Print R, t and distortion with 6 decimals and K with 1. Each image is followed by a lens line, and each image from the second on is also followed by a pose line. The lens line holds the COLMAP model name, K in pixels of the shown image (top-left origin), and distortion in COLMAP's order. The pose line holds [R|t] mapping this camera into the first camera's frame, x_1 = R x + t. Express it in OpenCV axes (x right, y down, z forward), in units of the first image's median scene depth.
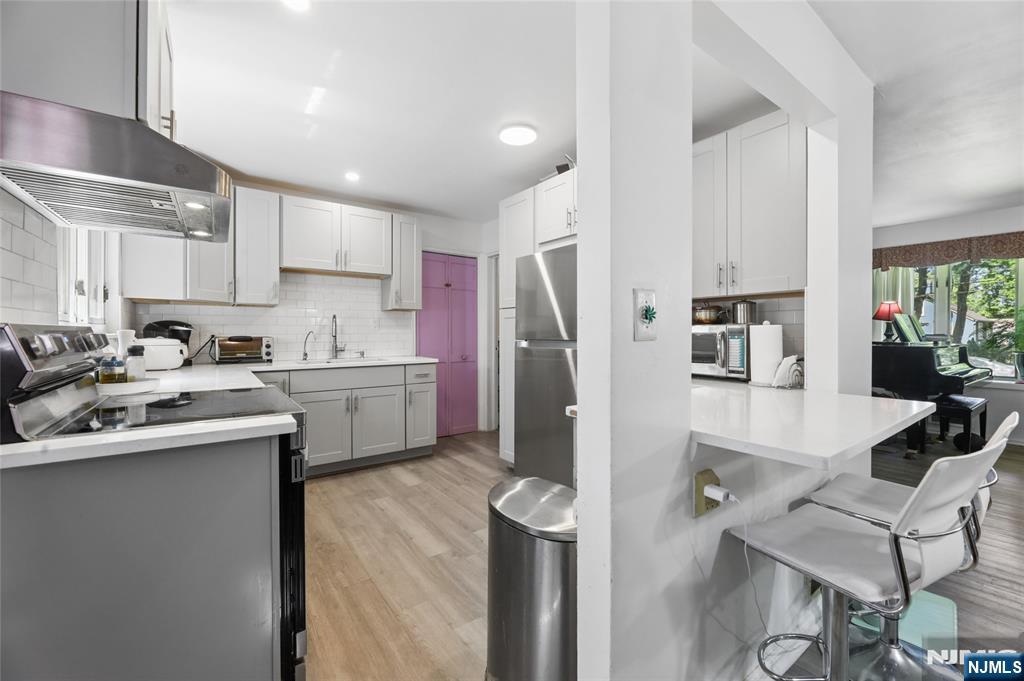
lens RADIAL K [[415.9, 0, 513.6], [0, 415.9, 335.2], [0, 0, 1]] dist [-0.001244, -0.000002]
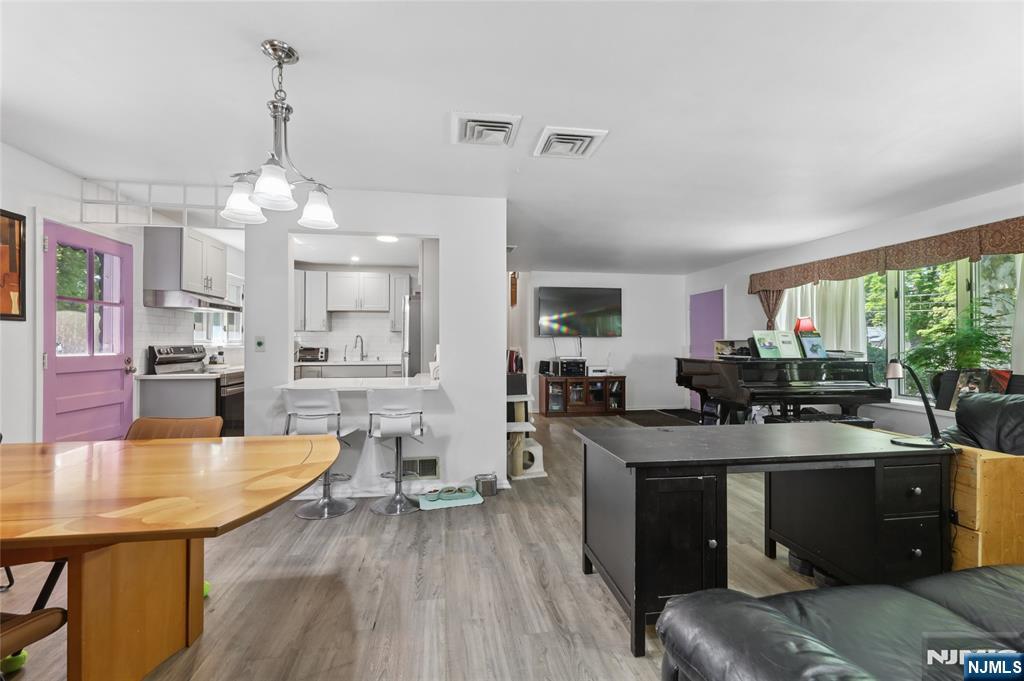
lens RADIAL K [[415.9, 0, 507.5], [0, 415.9, 341.5], [0, 0, 1]] dist [-0.001244, -0.000002]
pose [[0.882344, 0.002578, -0.470598, 1.034599], [-0.006745, 0.999952, -0.007169, -0.017199], [0.470557, 0.009500, 0.882318, -0.265117]]
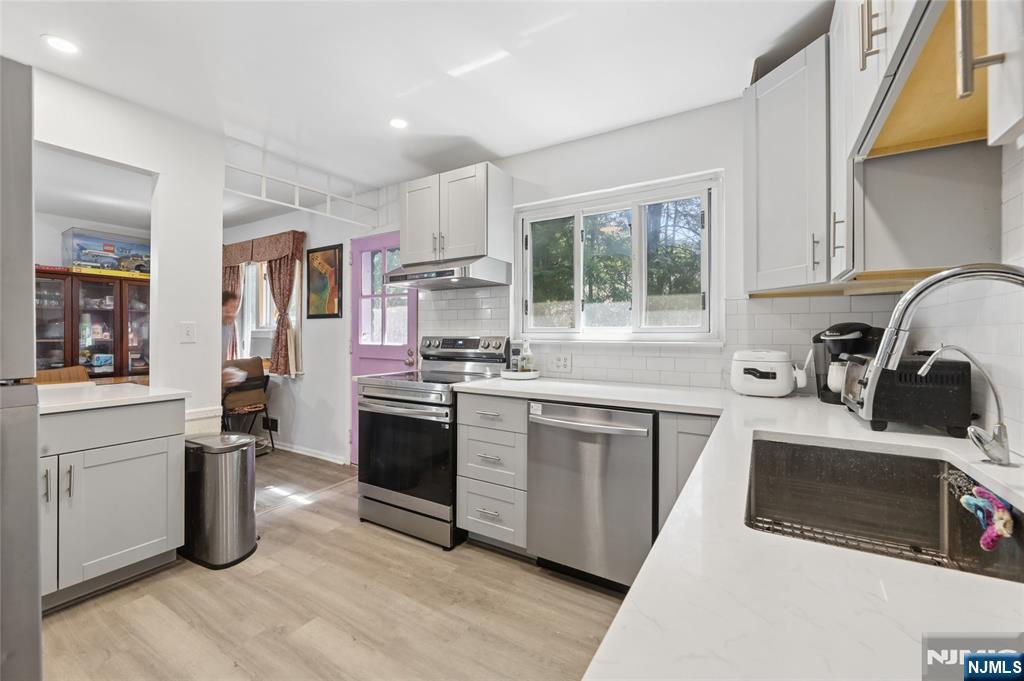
lens RADIAL K [[415.9, 0, 514.1], [0, 415.9, 331.9], [0, 0, 1]] dist [-0.001244, -0.000002]
pose [[-0.922682, -0.000898, -0.385560, -0.157296], [-0.001876, 0.999996, 0.002161, -0.020809], [0.385557, 0.002717, -0.922680, 1.224592]]
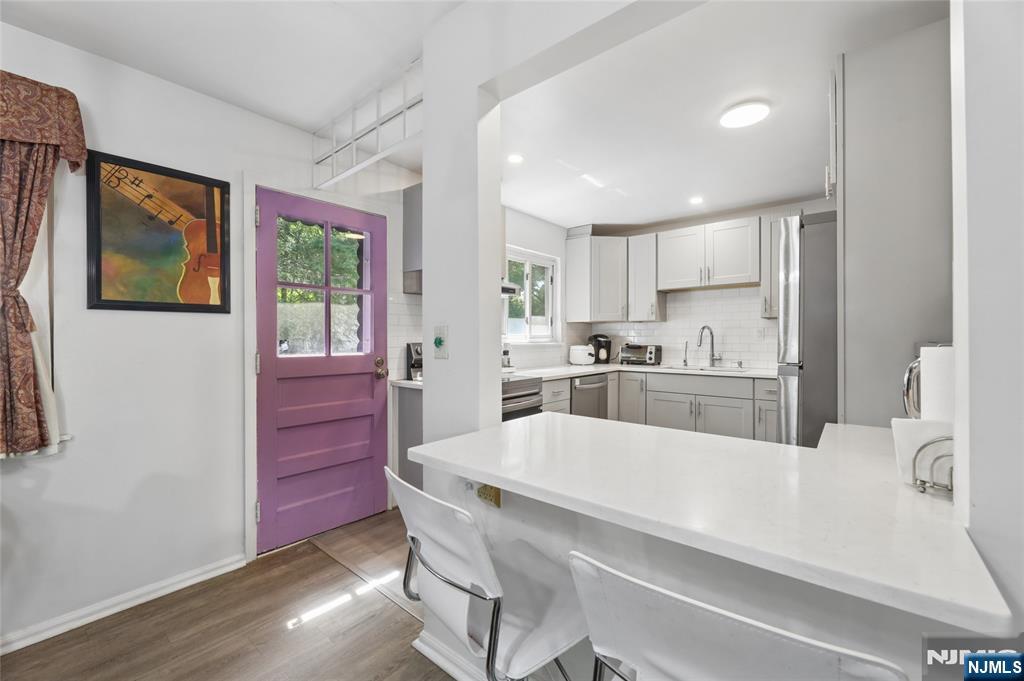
lens RADIAL K [[415.9, 0, 510.6], [0, 415.9, 337.1], [0, 0, 1]] dist [-0.001244, -0.000002]
pose [[0.234094, 0.001612, -0.972213, 0.564323], [-0.003697, 0.999993, 0.000768, -0.021568], [0.972207, 0.003414, 0.234098, 0.272324]]
